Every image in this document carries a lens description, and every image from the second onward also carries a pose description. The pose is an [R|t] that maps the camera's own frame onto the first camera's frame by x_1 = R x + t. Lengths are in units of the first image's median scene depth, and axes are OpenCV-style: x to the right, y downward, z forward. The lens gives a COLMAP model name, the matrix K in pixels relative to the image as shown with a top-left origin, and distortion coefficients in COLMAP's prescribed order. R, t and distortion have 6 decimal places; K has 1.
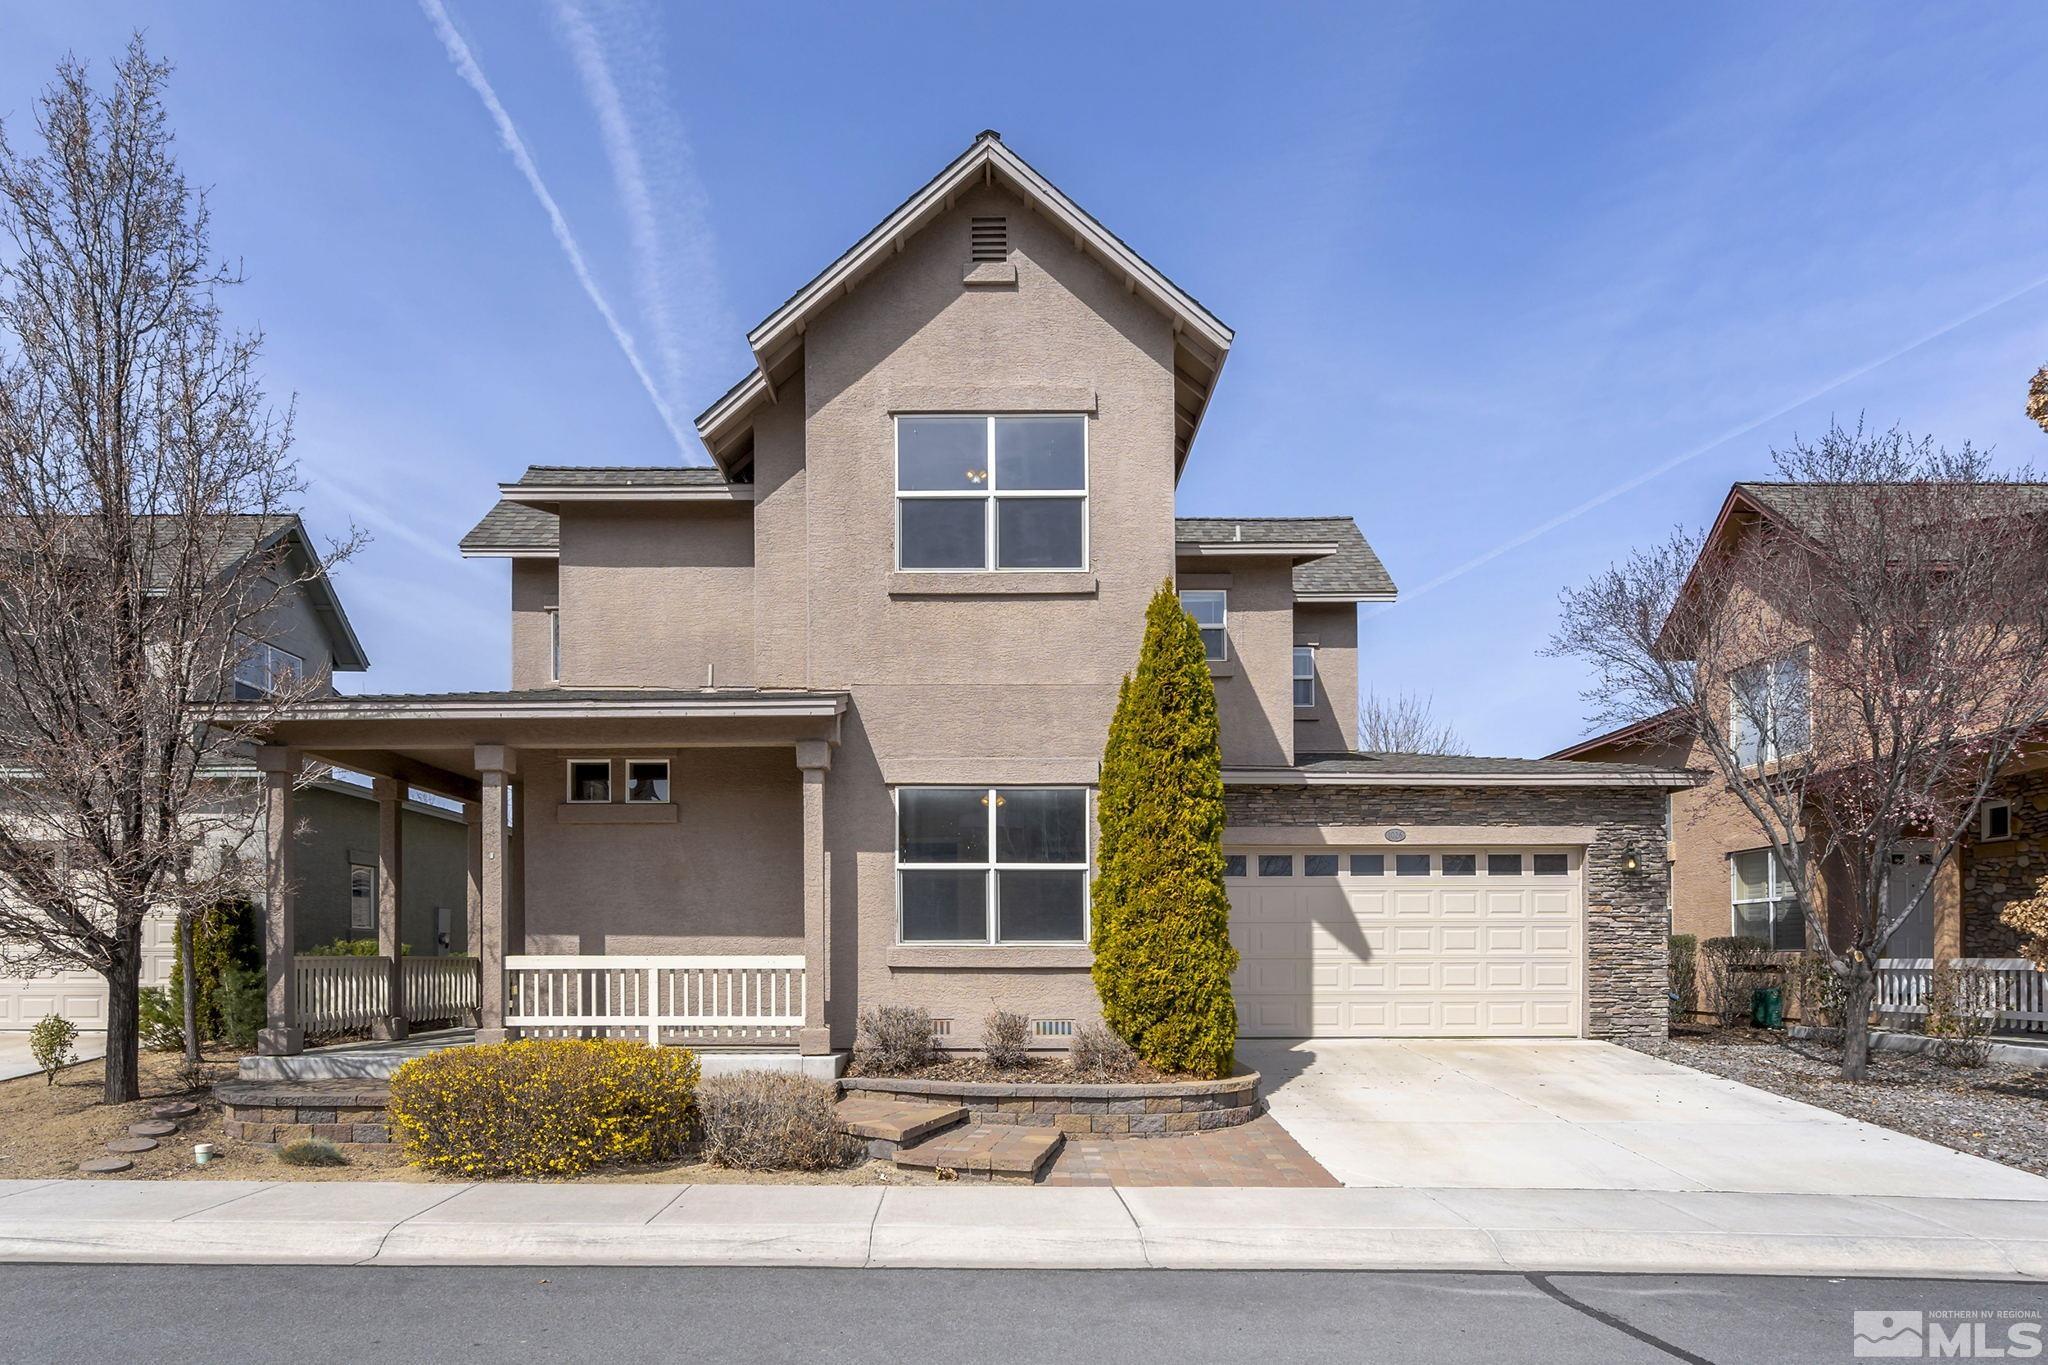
lens RADIAL K [[922.6, 0, 1056.8], [0, 922.6, 673.5], [0, 0, 1]] dist [-0.001058, -0.000345]
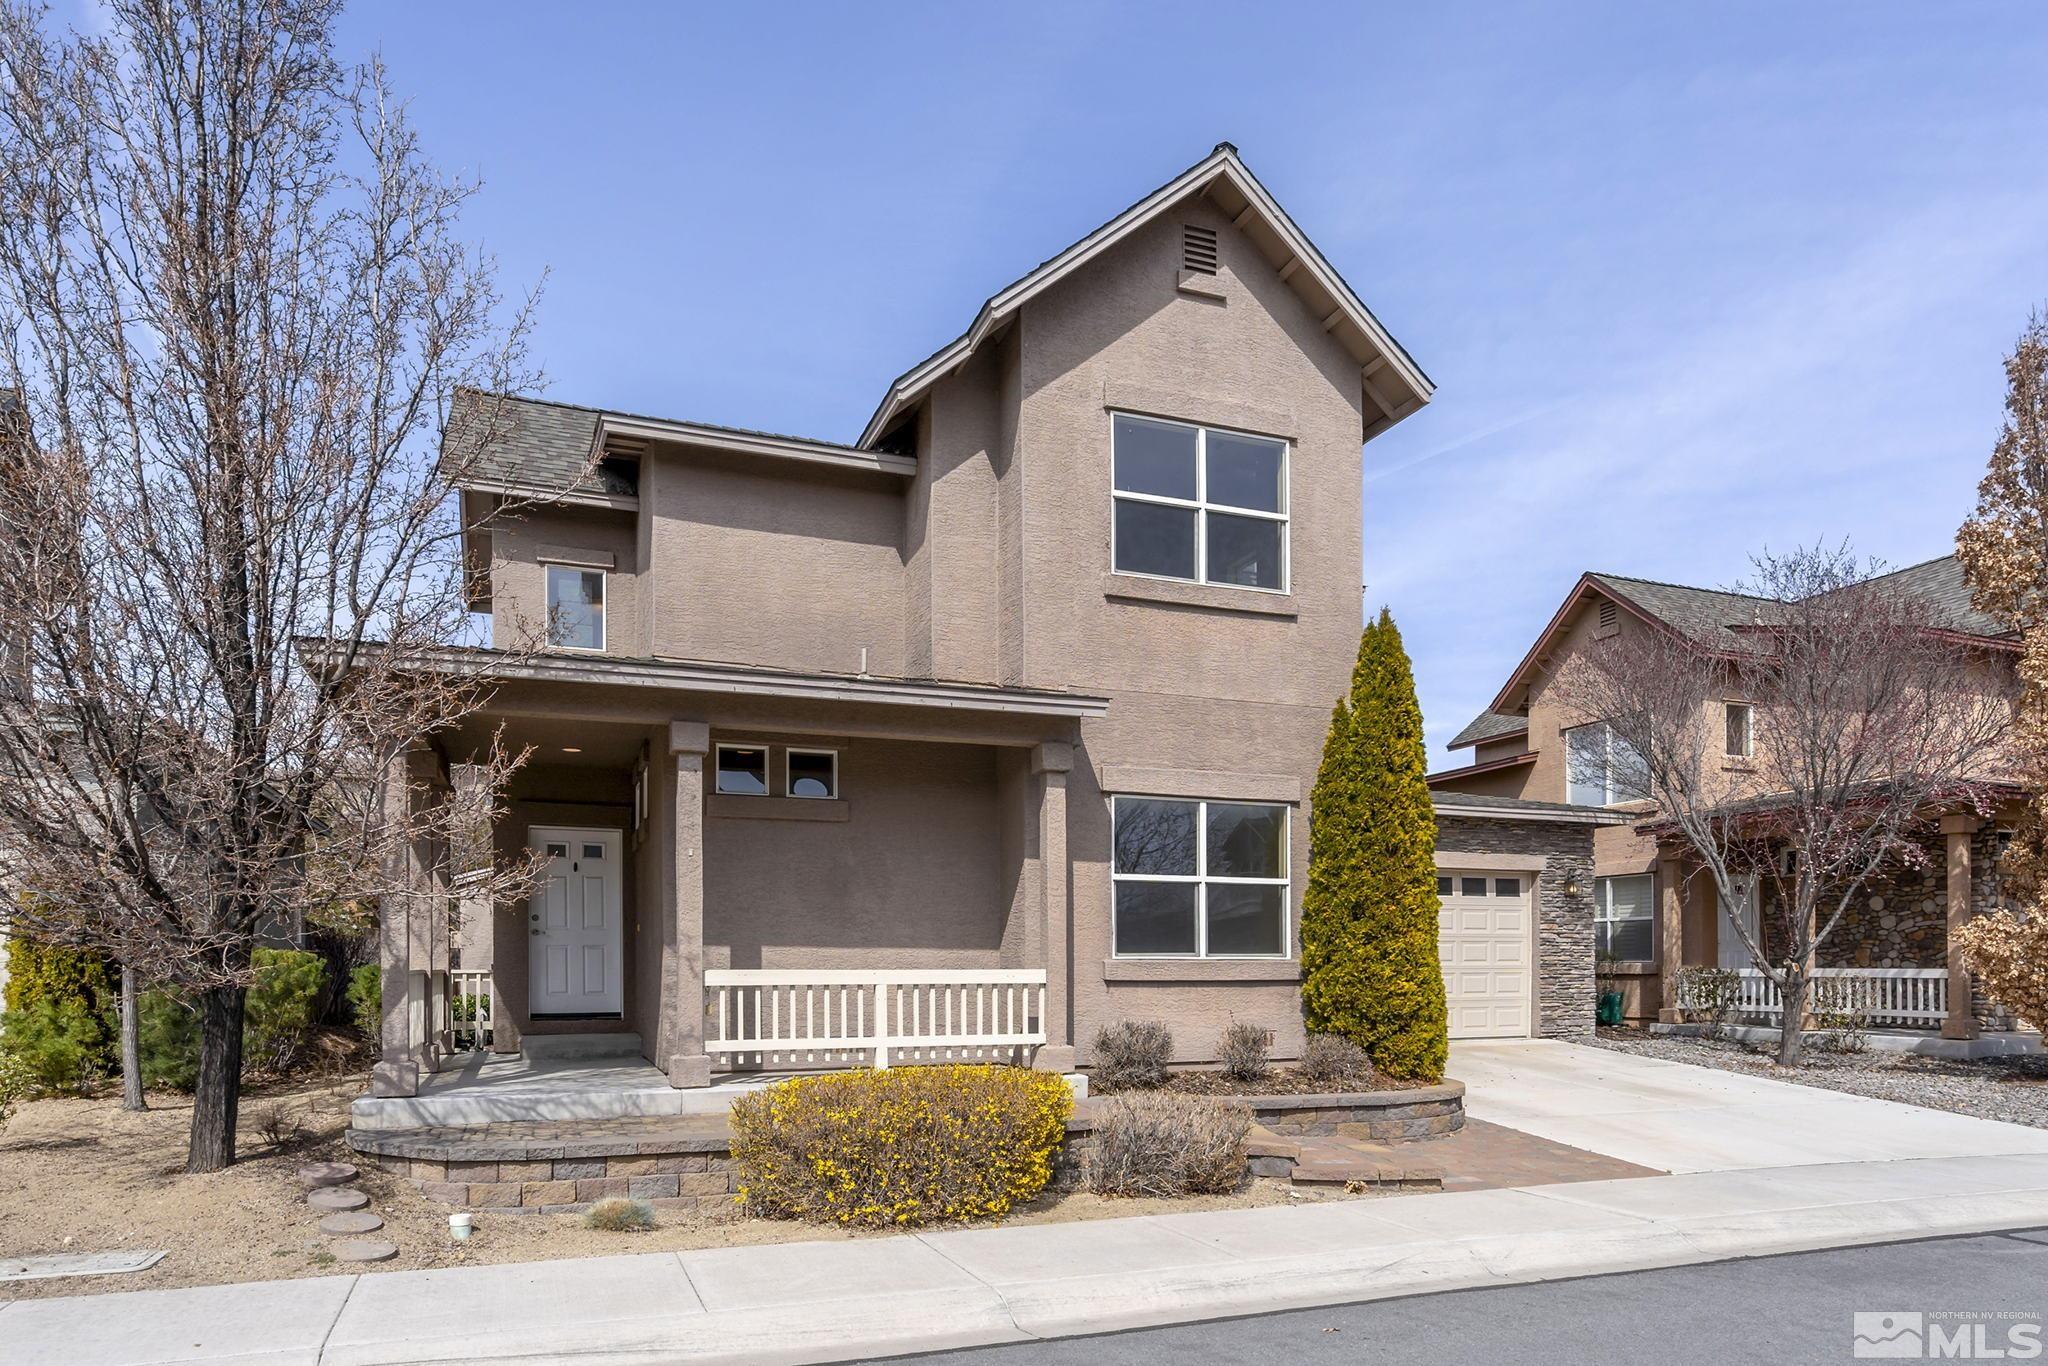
lens RADIAL K [[920.1, 0, 956.0], [0, 920.1, 690.4], [0, 0, 1]] dist [-0.002341, 0.000506]
pose [[0.958581, 0.080782, 0.273124, -0.592093], [-0.082975, 0.996545, -0.003533, 0.029896], [-0.272466, -0.019275, 0.961972, 0.115025]]
